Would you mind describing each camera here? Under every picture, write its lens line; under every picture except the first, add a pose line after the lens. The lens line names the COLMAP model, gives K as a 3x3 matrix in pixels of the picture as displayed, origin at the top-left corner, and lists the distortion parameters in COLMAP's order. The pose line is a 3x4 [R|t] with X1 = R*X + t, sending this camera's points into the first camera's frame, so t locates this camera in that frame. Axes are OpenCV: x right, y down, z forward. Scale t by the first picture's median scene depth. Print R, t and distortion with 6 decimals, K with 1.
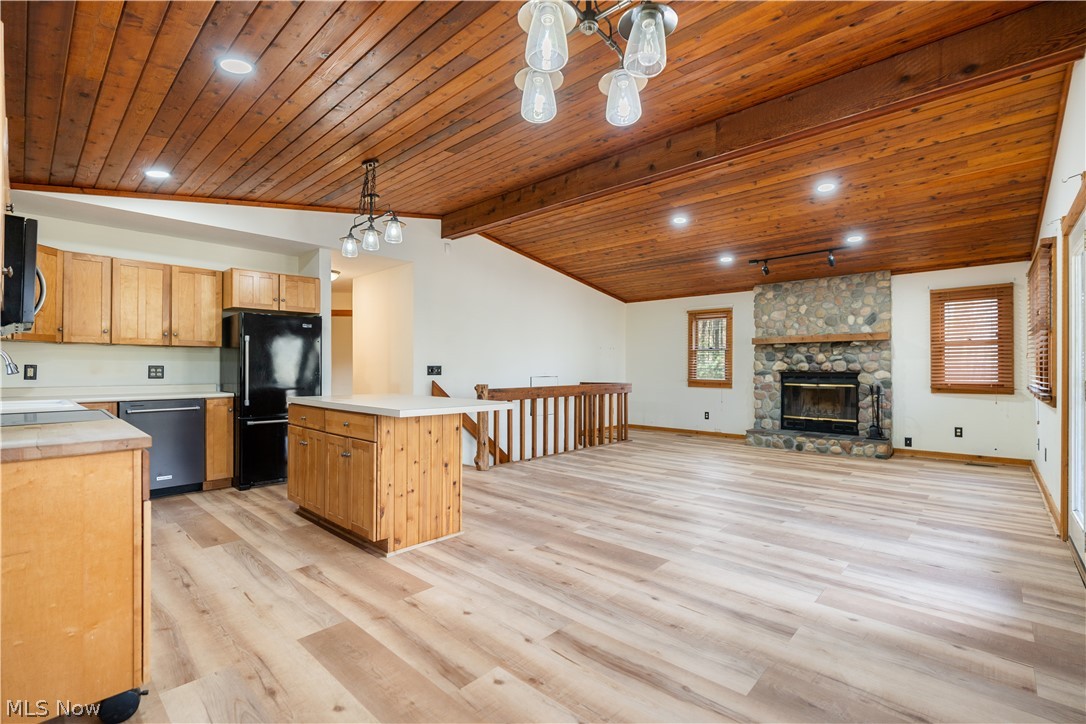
lens RADIAL K [[486.3, 0, 543.6], [0, 486.3, 366.4], [0, 0, 1]] dist [0.002081, 0.002332]
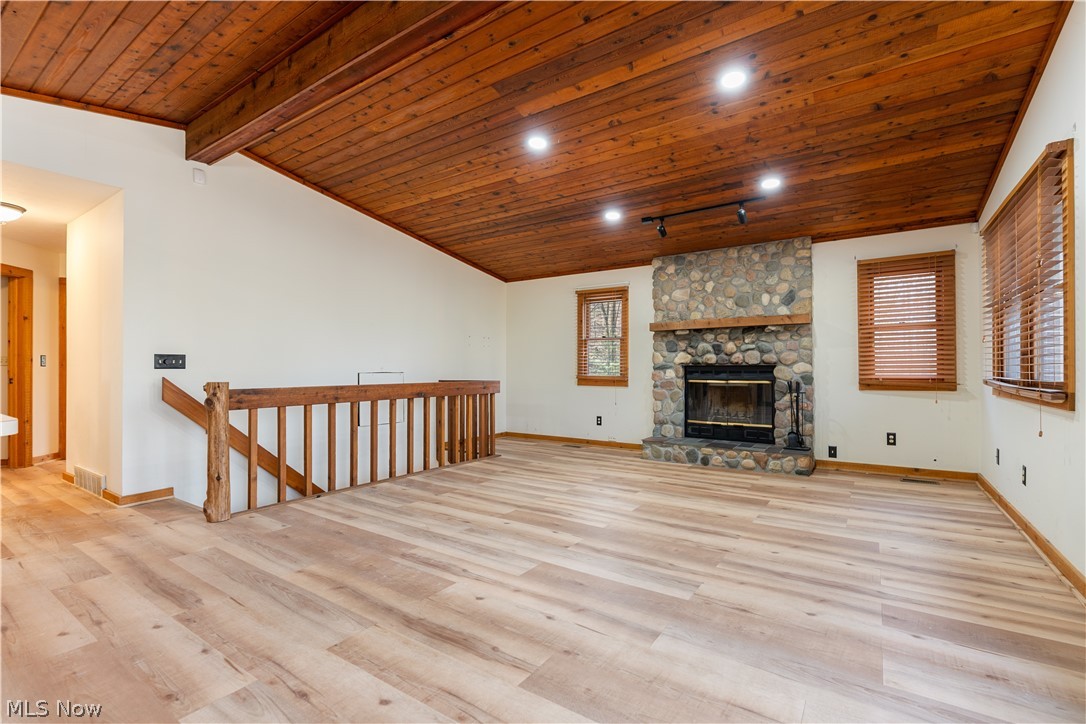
lens RADIAL K [[486.3, 0, 542.4], [0, 486.3, 364.7], [0, 0, 1]] dist [0.002081, 0.002332]
pose [[0.990058, -0.000871, 0.140654, 0.183564], [0.001590, 0.999986, -0.004994, 0.017525], [-0.140648, 0.005168, 0.990046, 0.306037]]
